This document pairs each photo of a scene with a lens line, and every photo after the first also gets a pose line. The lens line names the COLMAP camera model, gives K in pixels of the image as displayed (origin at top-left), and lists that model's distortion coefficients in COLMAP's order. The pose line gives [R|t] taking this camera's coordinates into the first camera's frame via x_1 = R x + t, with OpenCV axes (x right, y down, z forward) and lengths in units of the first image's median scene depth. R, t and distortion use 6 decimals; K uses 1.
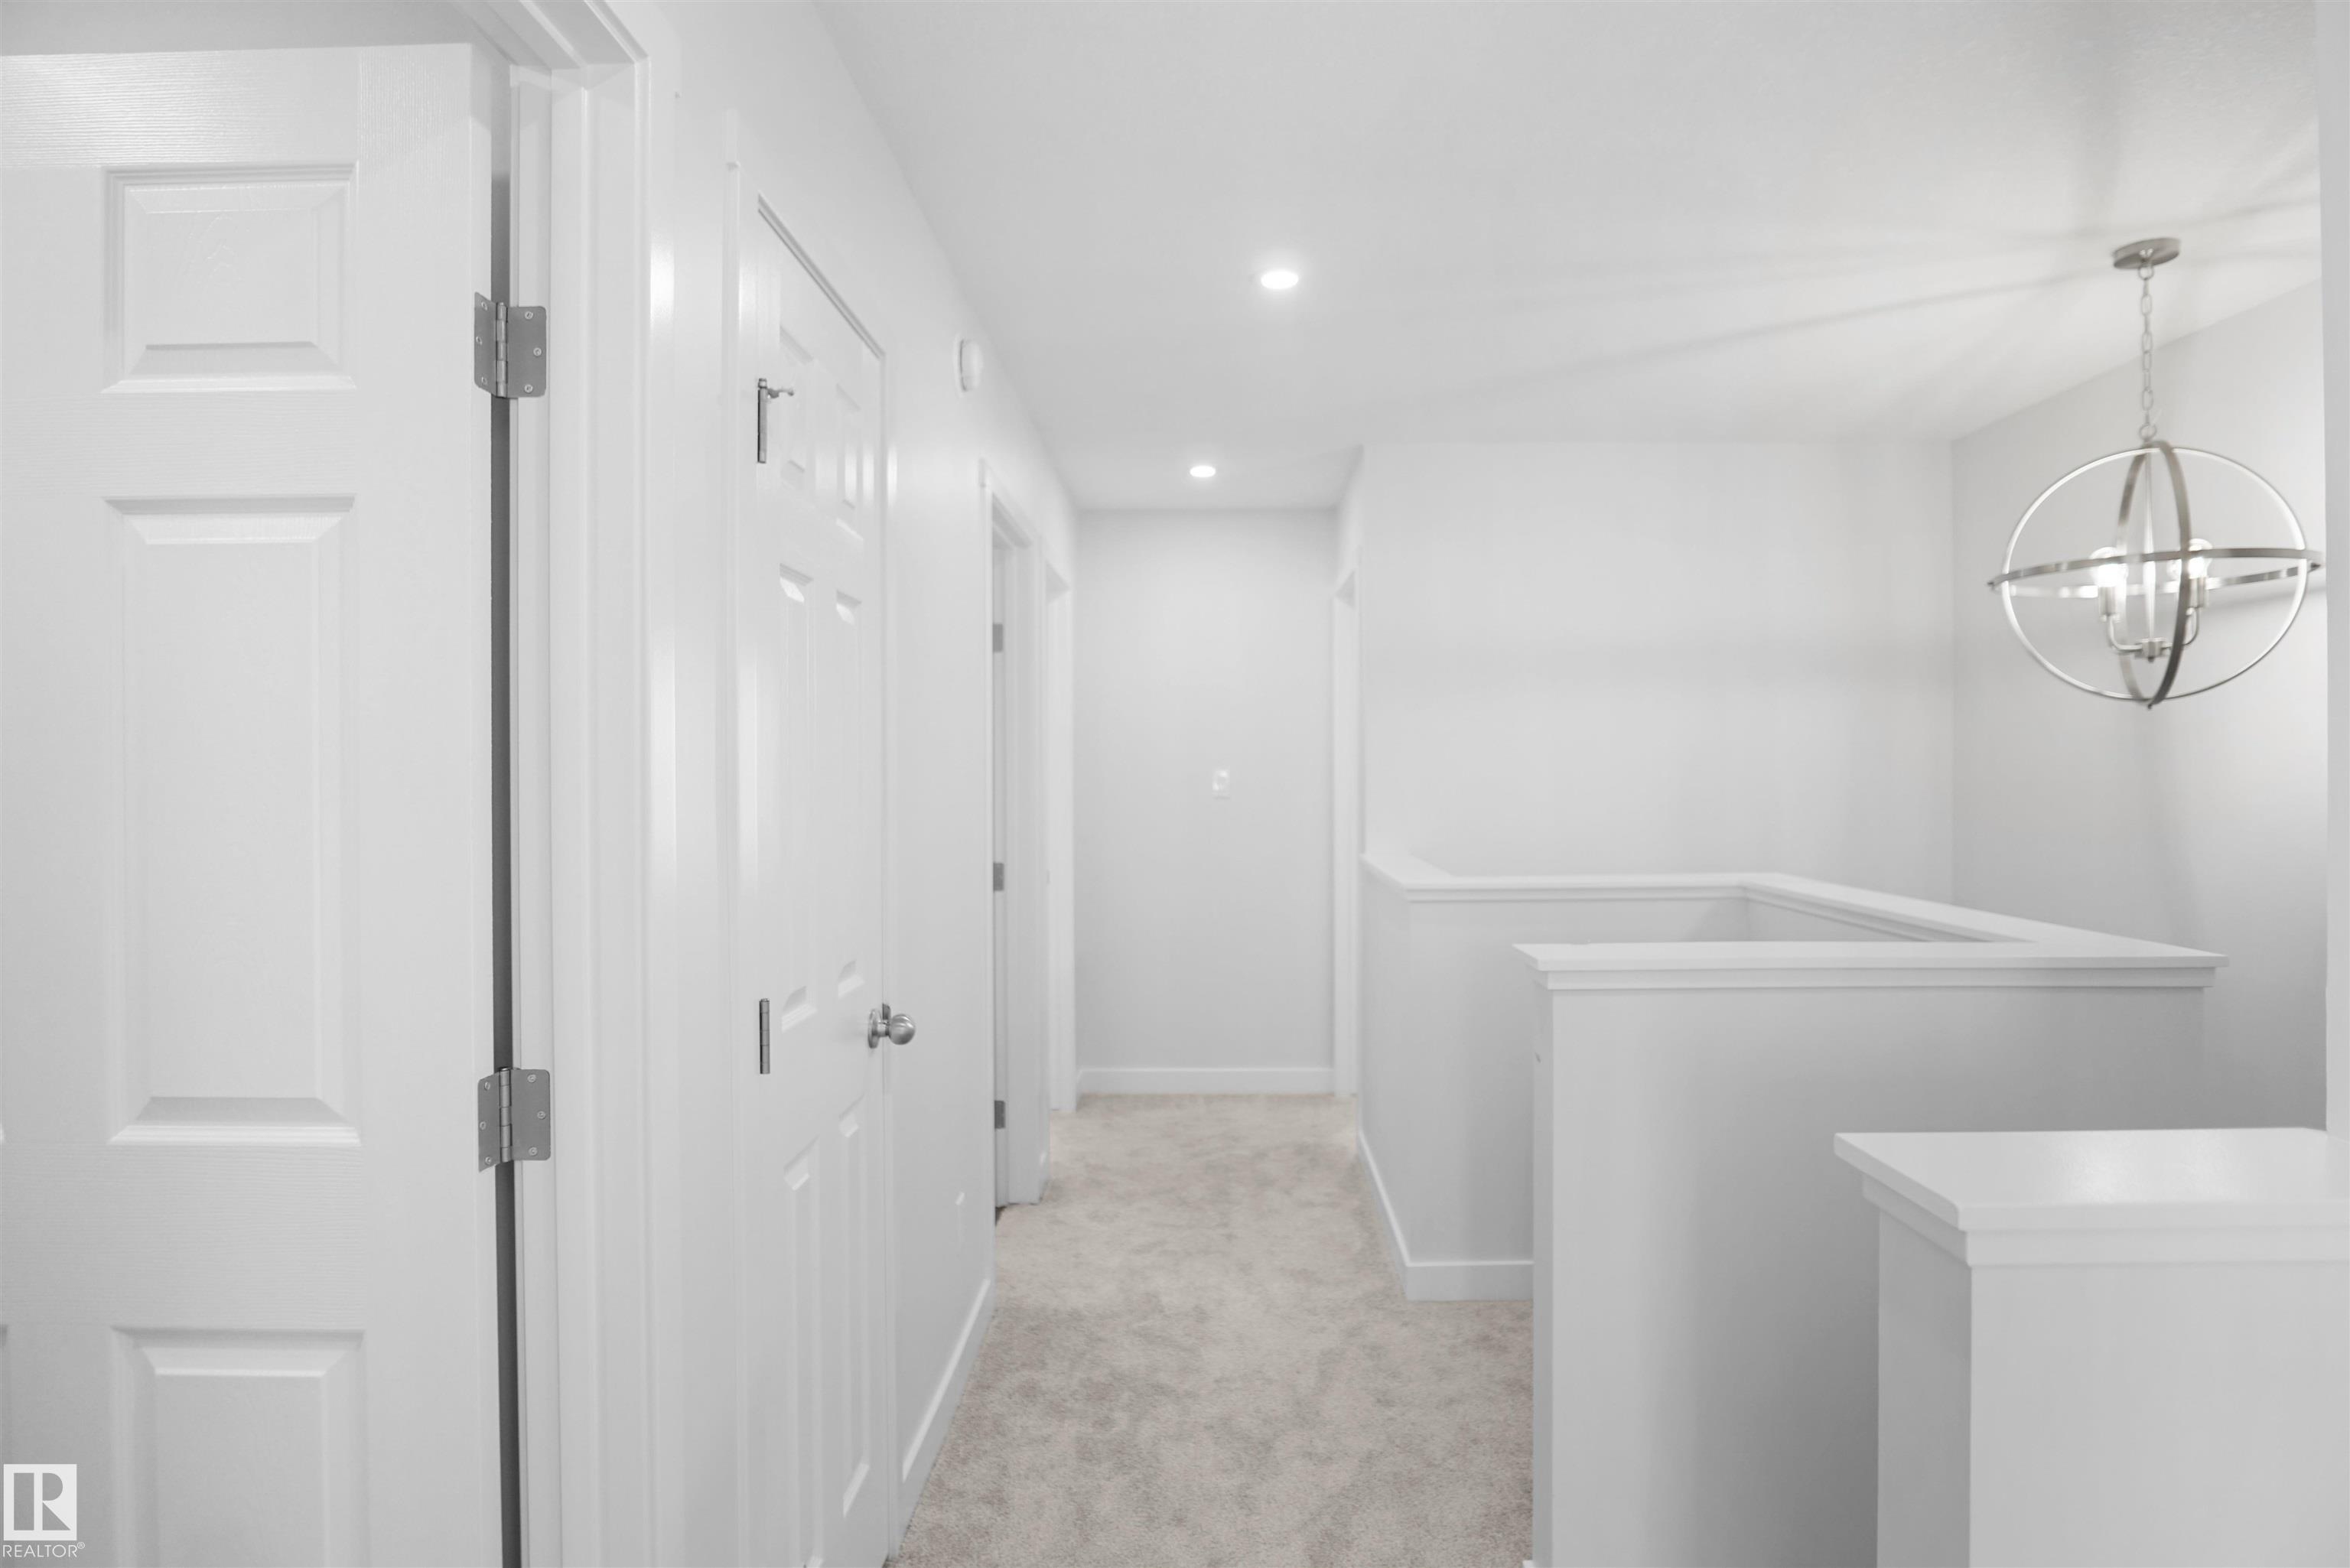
lens RADIAL K [[1265.9, 0, 1197.6], [0, 1265.9, 771.1], [0, 0, 1]] dist [-0.023207, 0.004889]
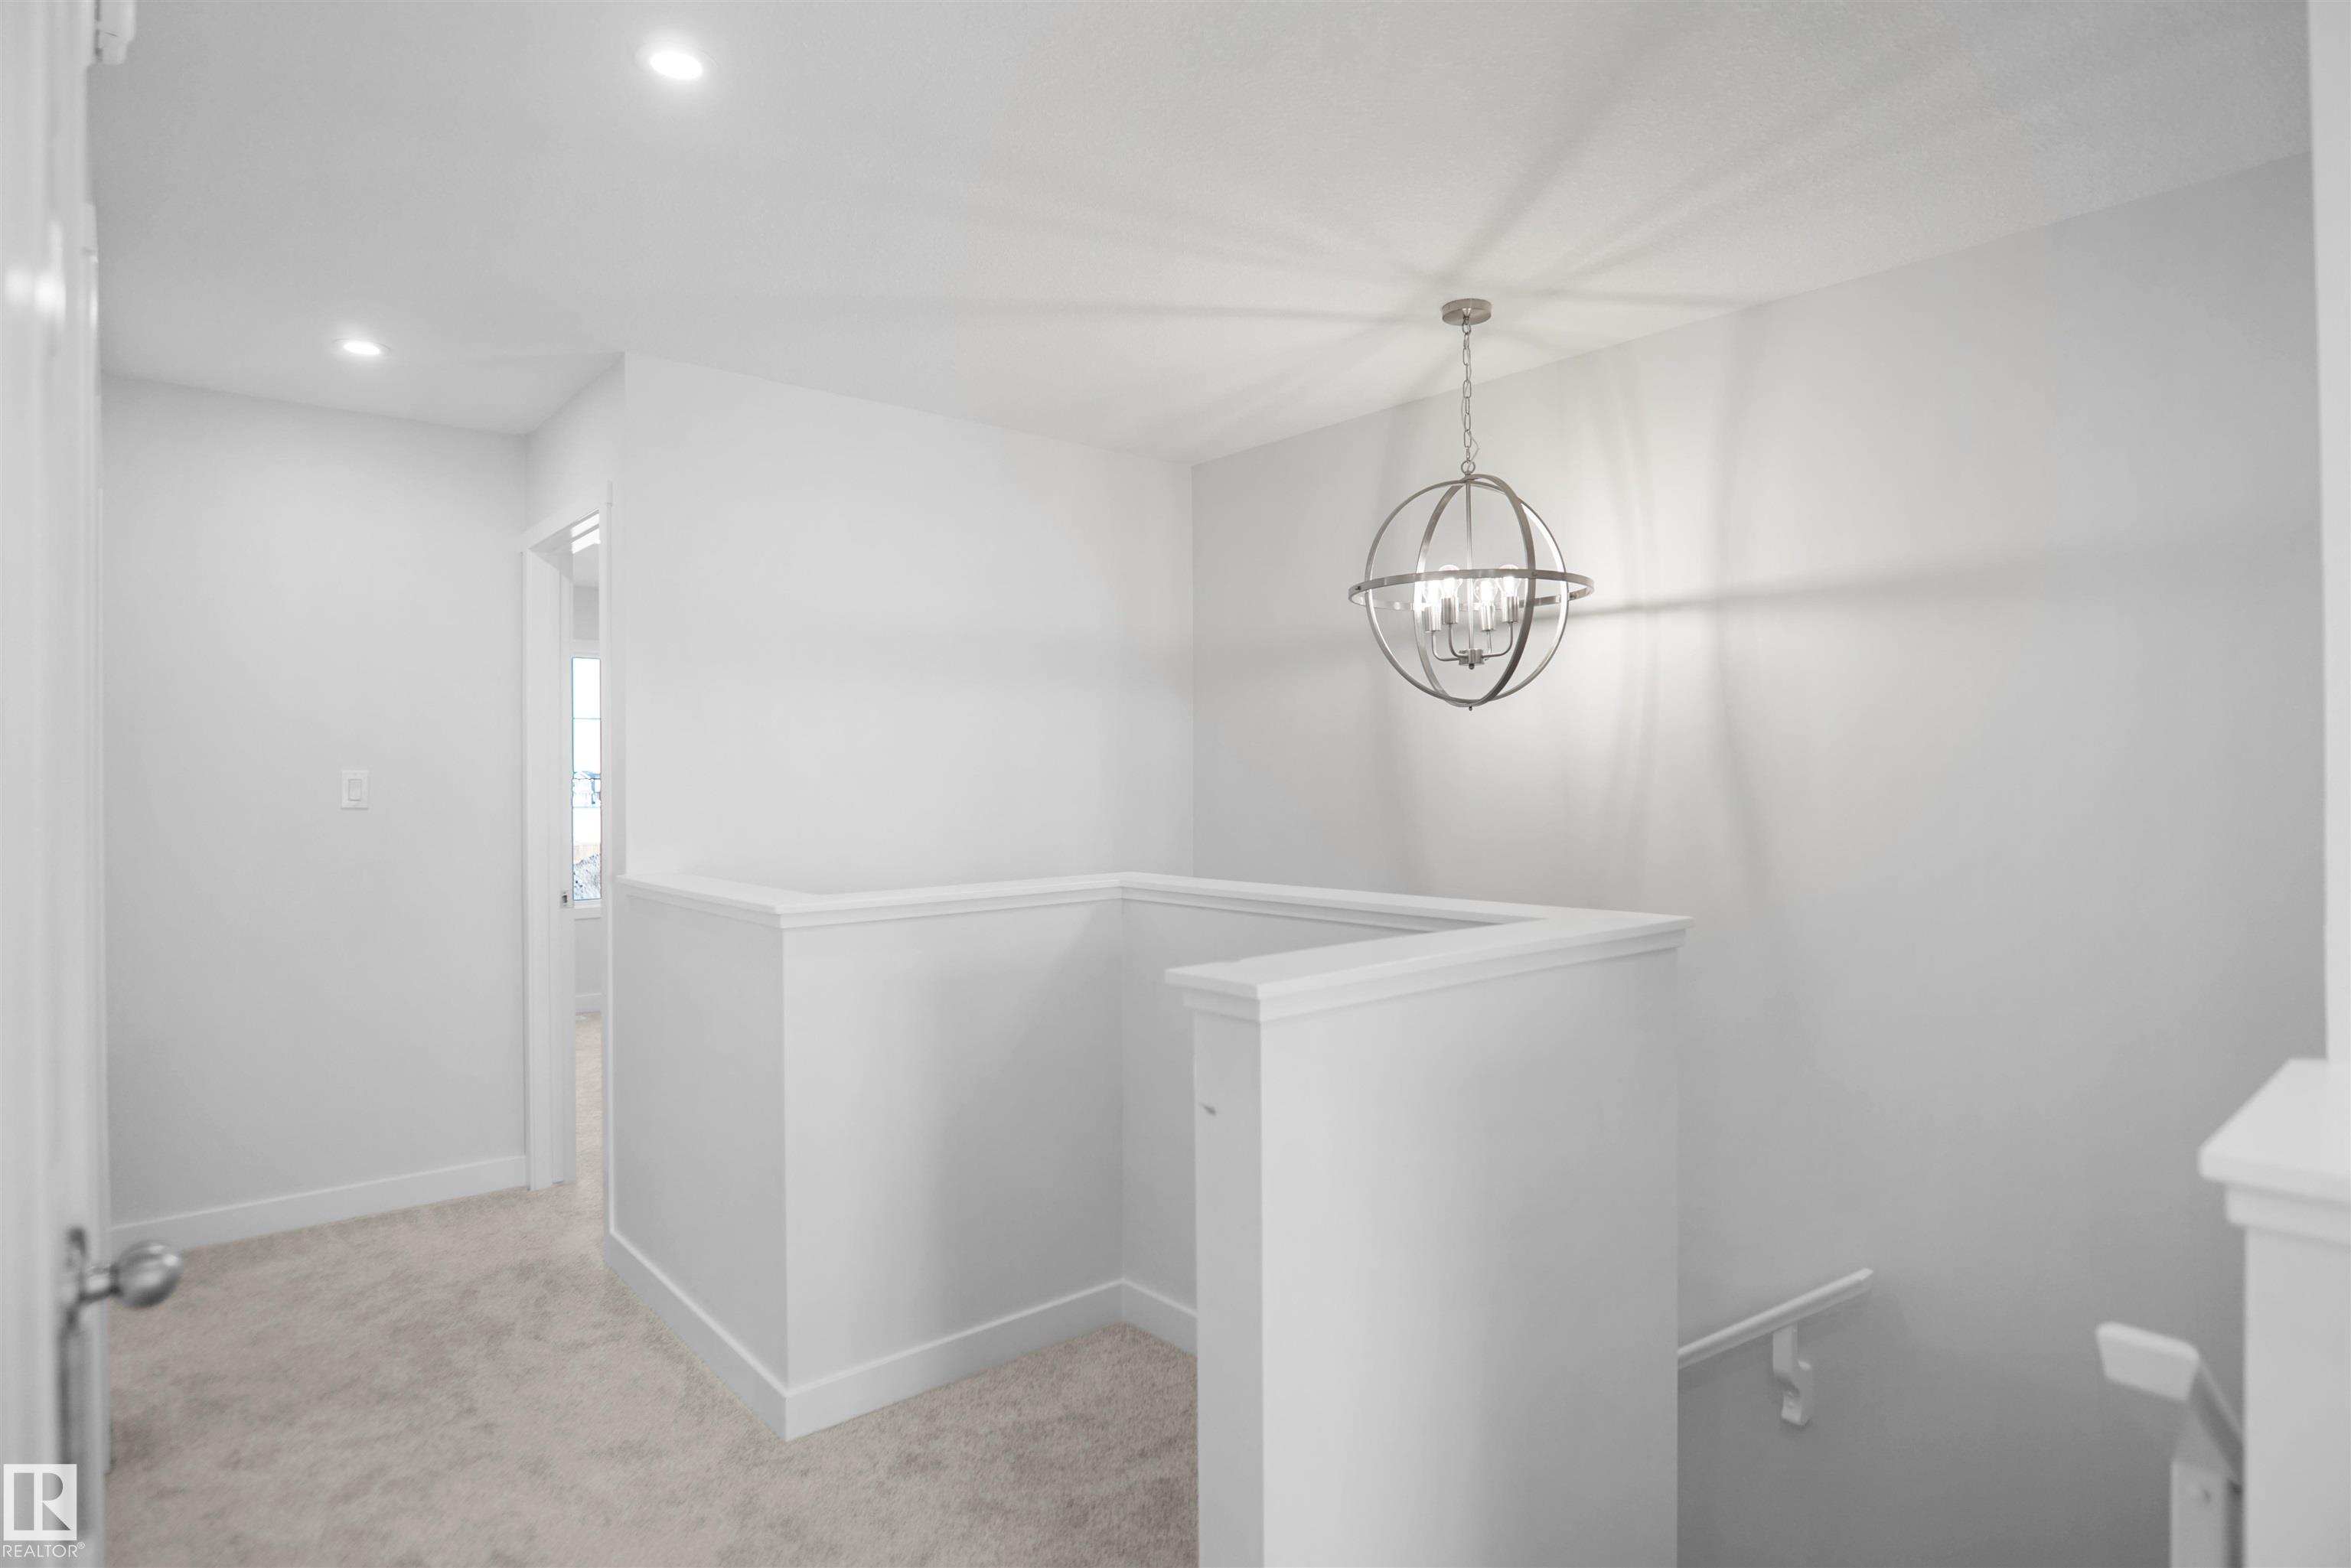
lens RADIAL K [[1266.5, 0, 1186.6], [0, 1266.5, 774.8], [0, 0, 1]] dist [-0.023207, 0.004889]
pose [[0.754531, 0.000405, 0.656264, -0.136835], [0.004302, 0.999975, -0.005563, 0.010856], [-0.656250, 0.007021, 0.754511, 0.213693]]
